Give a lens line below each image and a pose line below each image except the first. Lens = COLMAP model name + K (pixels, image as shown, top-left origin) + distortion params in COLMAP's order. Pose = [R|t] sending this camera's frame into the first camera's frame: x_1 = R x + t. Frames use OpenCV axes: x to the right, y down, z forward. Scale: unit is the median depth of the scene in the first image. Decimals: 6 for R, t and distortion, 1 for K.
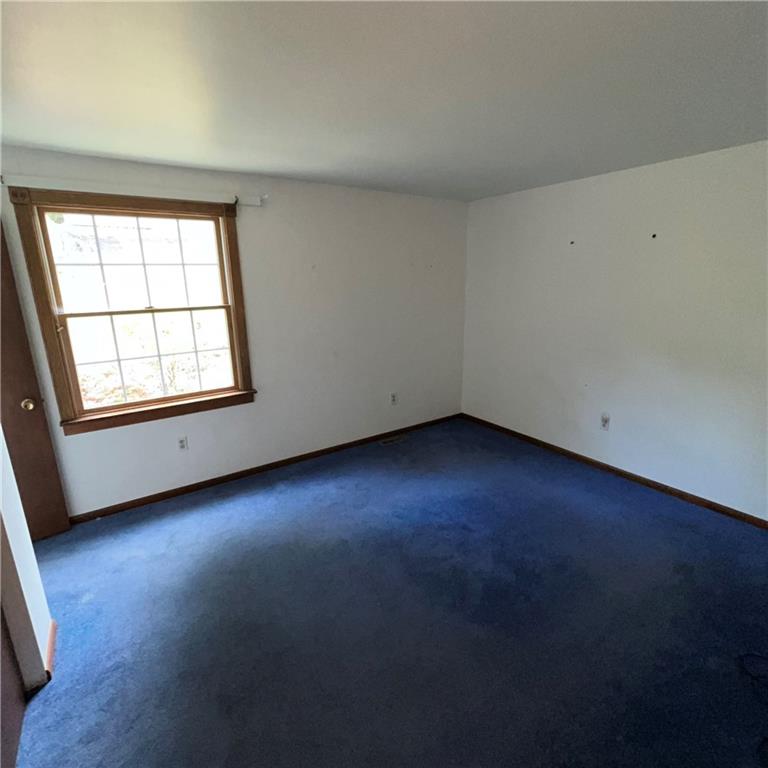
lens RADIAL K [[412.8, 0, 382.7], [0, 412.8, 380.7], [0, 0, 1]] dist [0.000822, -0.002288]
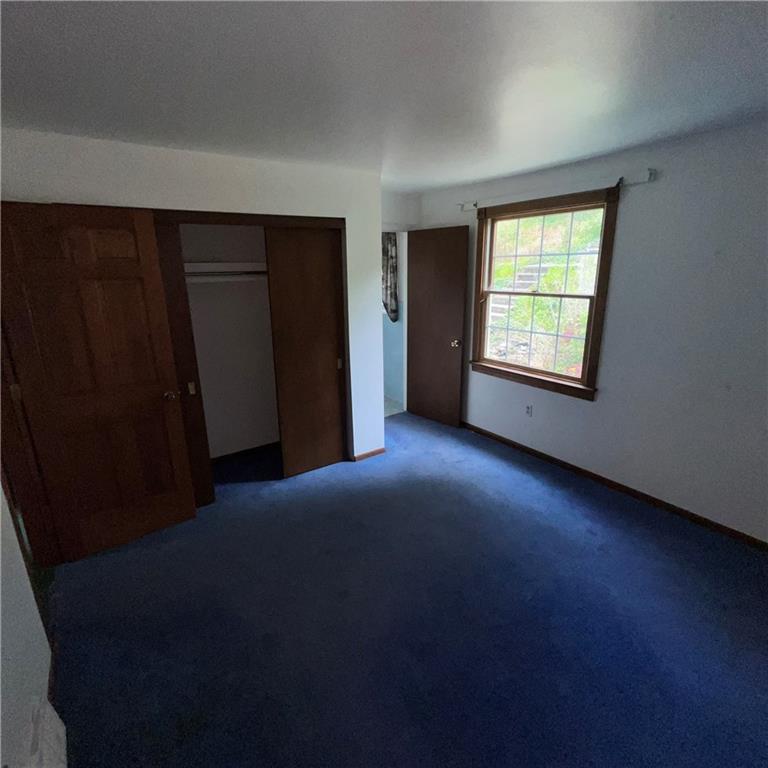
lens RADIAL K [[404.5, 0, 384.0], [0, 404.5, 384.0], [0, 0, 1]] dist [0.001390, 0.000471]
pose [[0.013738, 0.288692, -0.957323, 0.620151], [-0.240619, 0.930234, 0.277070, -0.143481], [0.970522, 0.226544, 0.082244, 0.520970]]
